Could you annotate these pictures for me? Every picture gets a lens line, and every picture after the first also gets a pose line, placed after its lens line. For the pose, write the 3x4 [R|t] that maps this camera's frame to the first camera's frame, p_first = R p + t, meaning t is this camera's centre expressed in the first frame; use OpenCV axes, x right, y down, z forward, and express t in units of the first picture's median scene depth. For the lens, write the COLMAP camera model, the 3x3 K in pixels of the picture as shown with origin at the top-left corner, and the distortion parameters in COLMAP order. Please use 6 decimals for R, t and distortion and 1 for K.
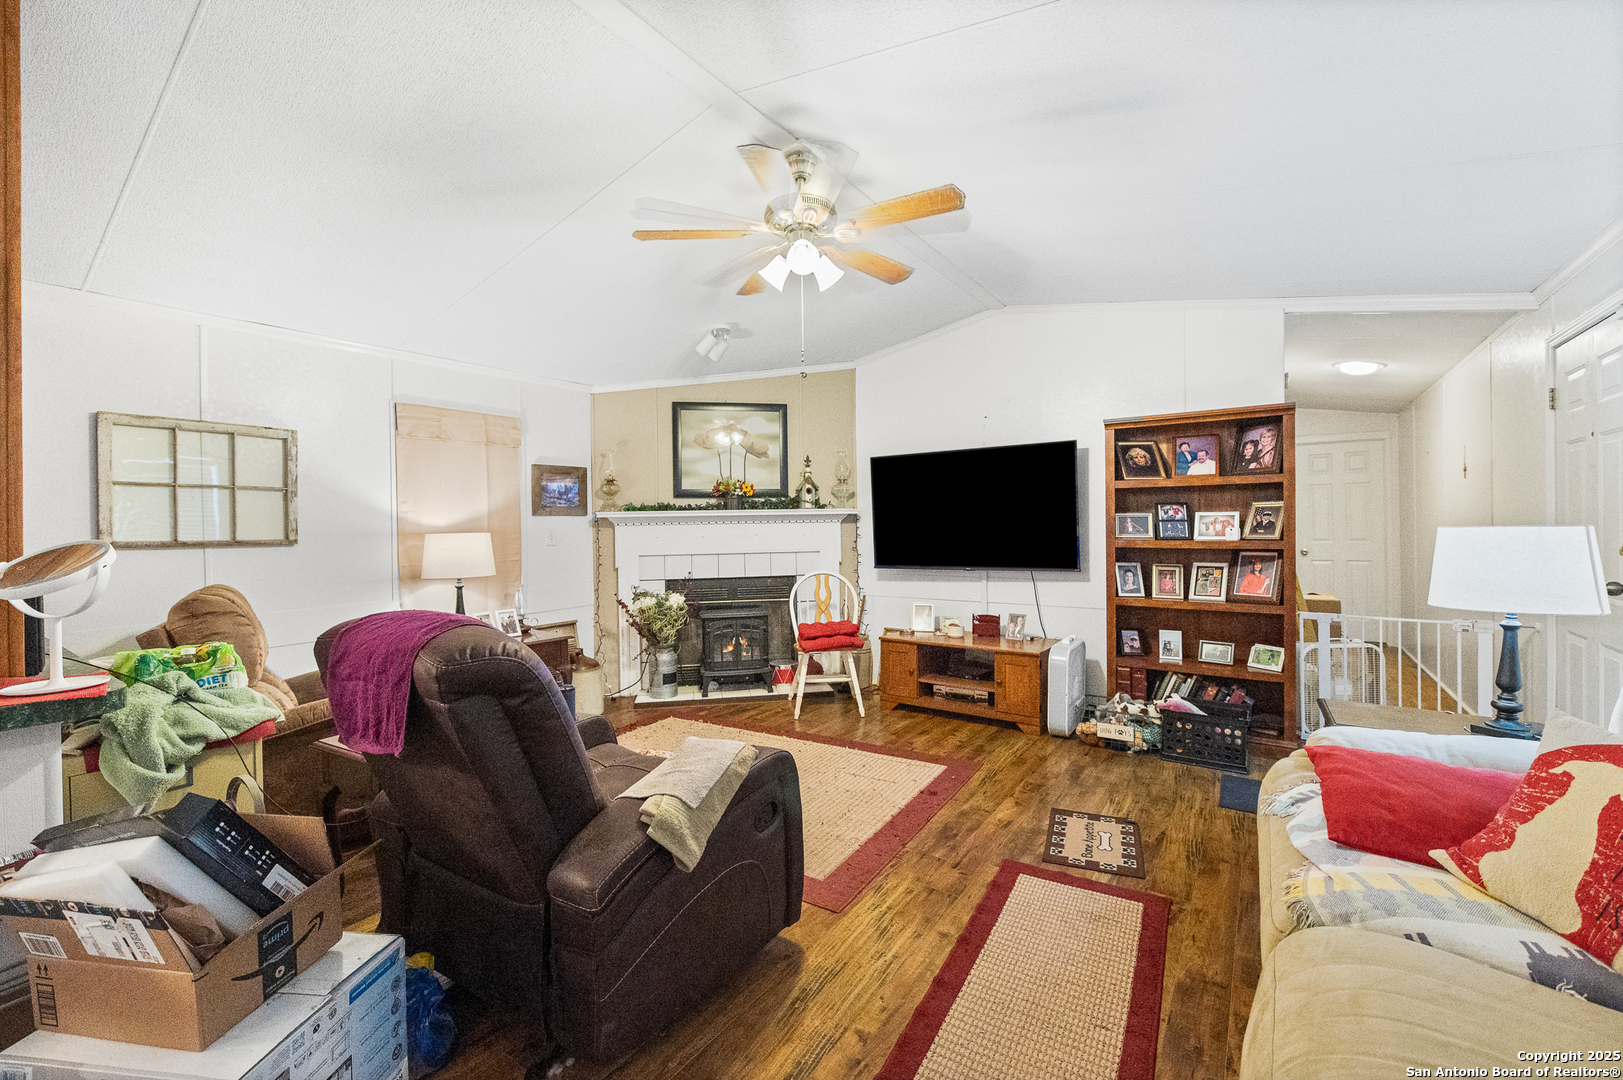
lens RADIAL K [[665.2, 0, 810.6], [0, 665.2, 533.0], [0, 0, 1]] dist [-0.006517, -0.000557]
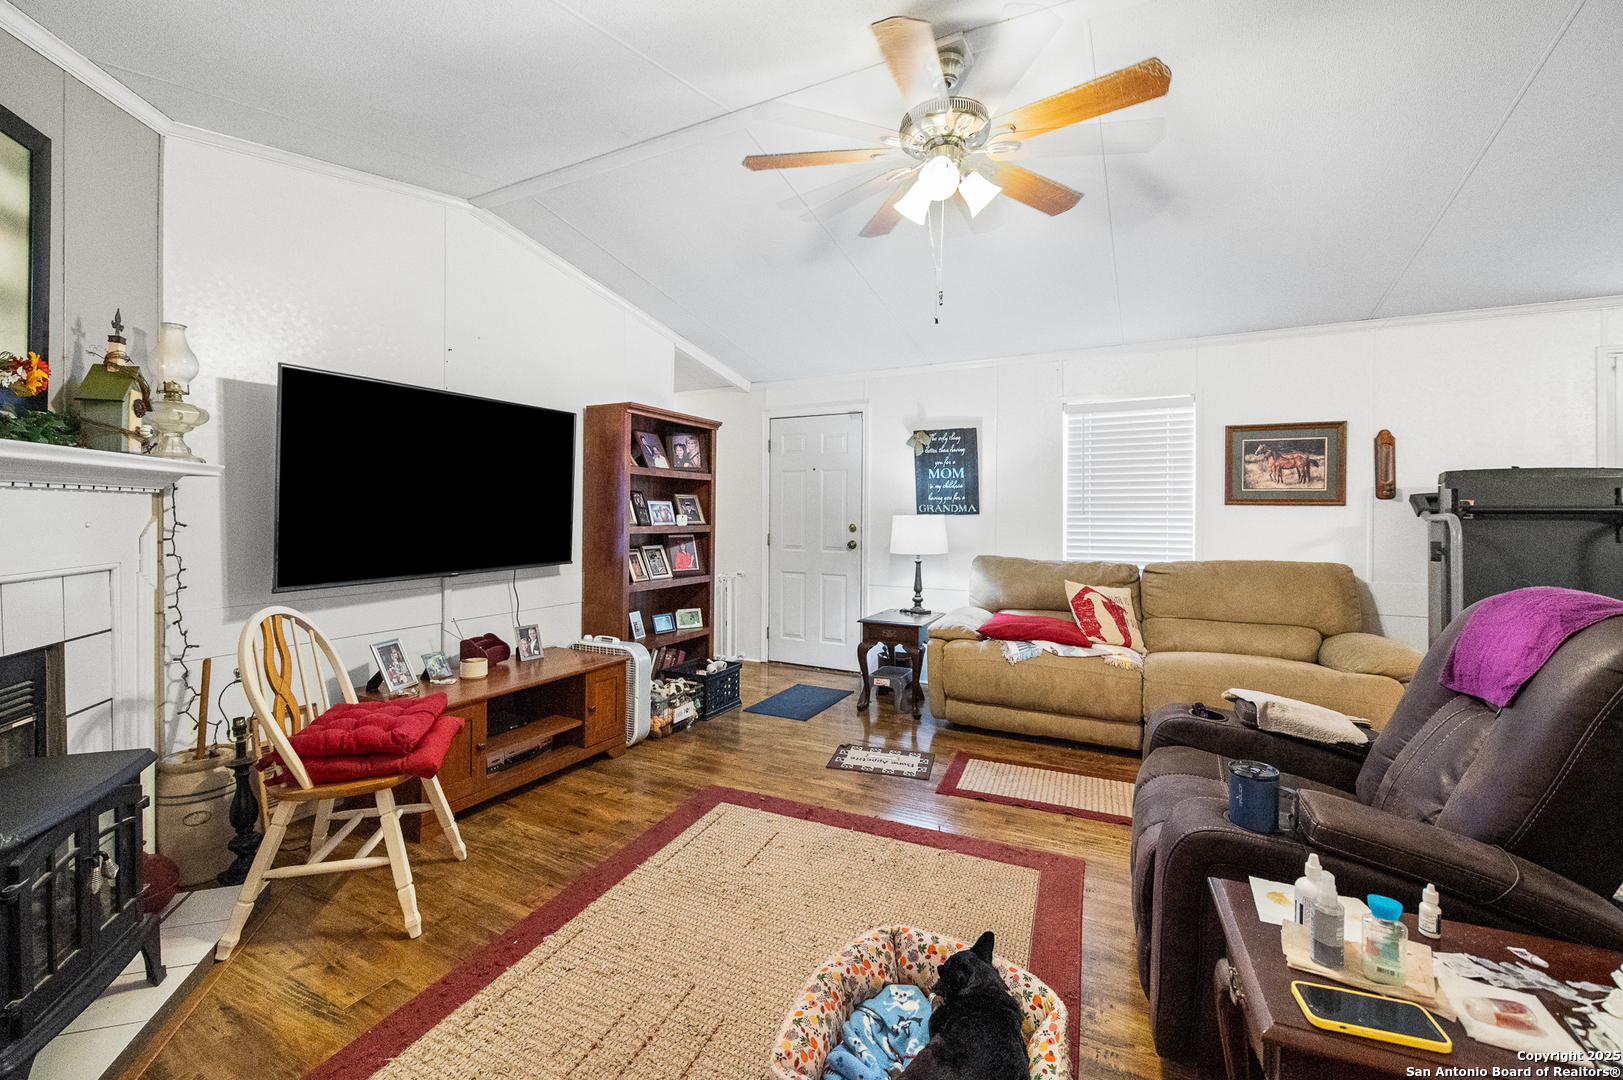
lens RADIAL K [[665.2, 0, 796.1], [0, 665.2, 512.6], [0, 0, 1]] dist [-0.006517, -0.000557]
pose [[-0.122701, 0.013575, 0.992351, -0.584279], [0.006543, 0.999896, -0.012869, 0.004857], [-0.992422, 0.004914, -0.122777, 0.944506]]
